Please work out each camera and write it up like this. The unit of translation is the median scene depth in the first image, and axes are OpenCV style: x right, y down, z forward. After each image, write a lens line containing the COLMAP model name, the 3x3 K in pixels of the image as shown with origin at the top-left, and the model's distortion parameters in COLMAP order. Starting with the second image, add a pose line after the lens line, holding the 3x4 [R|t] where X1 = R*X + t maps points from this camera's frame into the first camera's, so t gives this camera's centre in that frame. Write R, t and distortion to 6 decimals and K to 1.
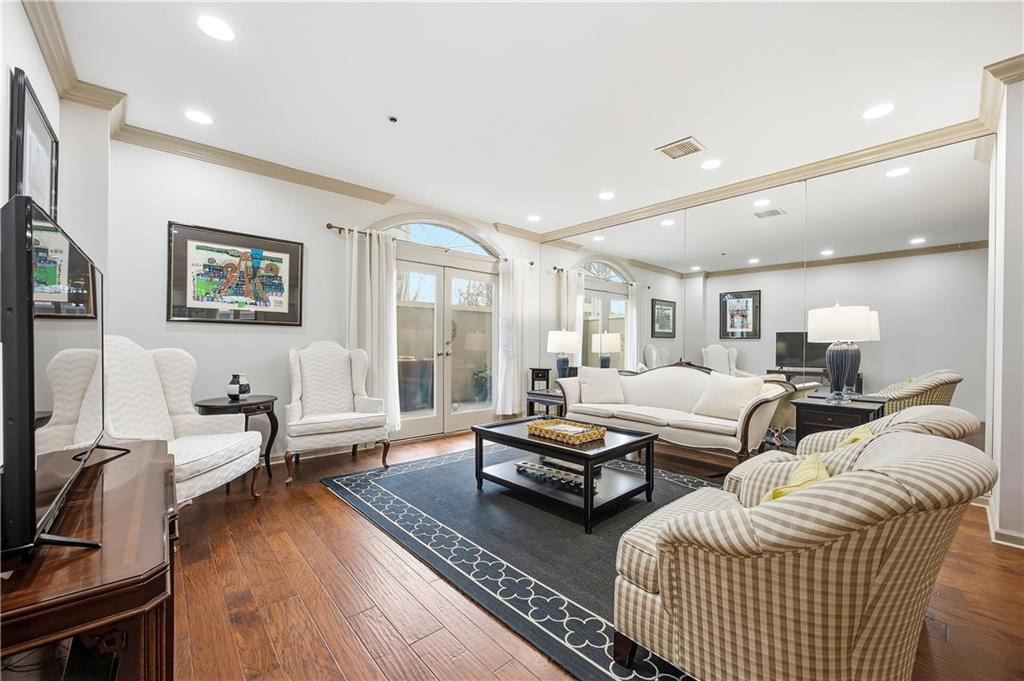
lens RADIAL K [[408.7, 0, 507.7], [0, 408.7, 342.1], [0, 0, 1]] dist [-0.011775, 0.000582]
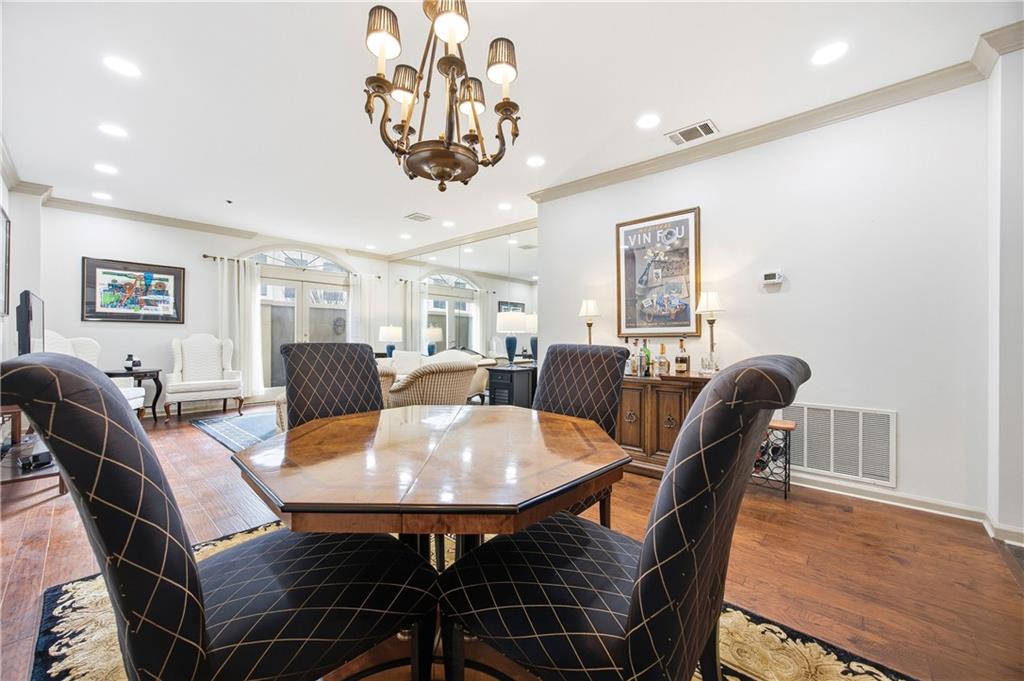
lens RADIAL K [[396.8, 0, 510.5], [0, 396.8, 335.6], [0, 0, 1]] dist [-0.015533, 0.003732]
pose [[0.991874, -0.003978, 0.127161, 0.534977], [0.003952, 0.999992, 0.000462, 0.009214], [-0.127162, 0.000044, 0.991882, -0.622933]]
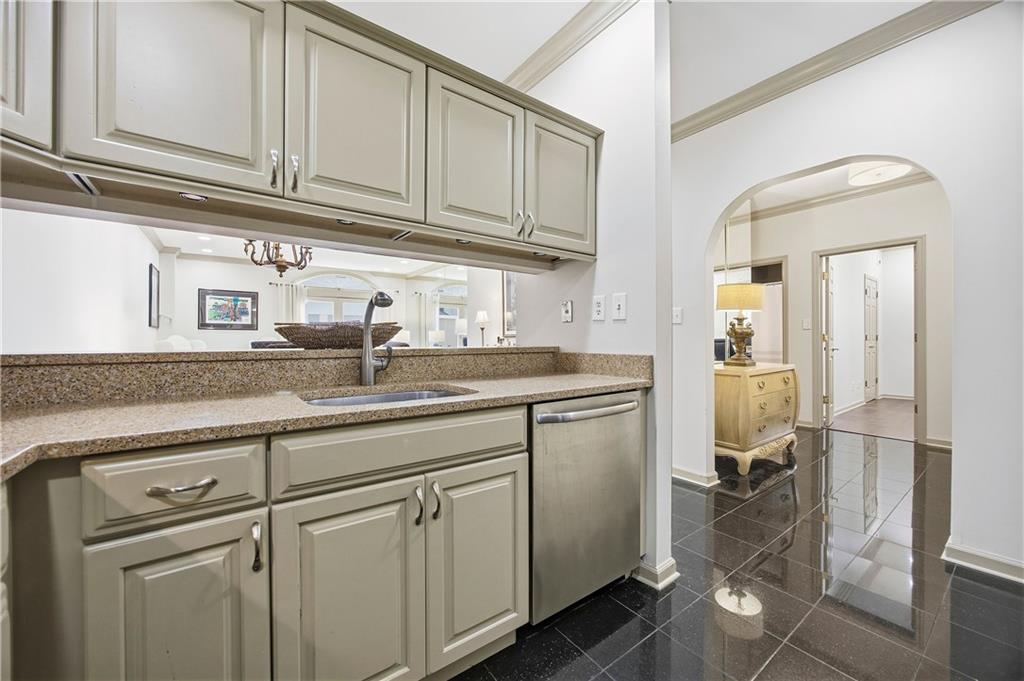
lens RADIAL K [[396.8, 0, 507.7], [0, 396.8, 336.6], [0, 0, 1]] dist [-0.015533, 0.003732]
pose [[0.996304, -0.010686, -0.085234, 1.105644], [0.010667, 0.999943, -0.000677, 0.014164], [0.085236, -0.000234, 0.996361, -1.093468]]
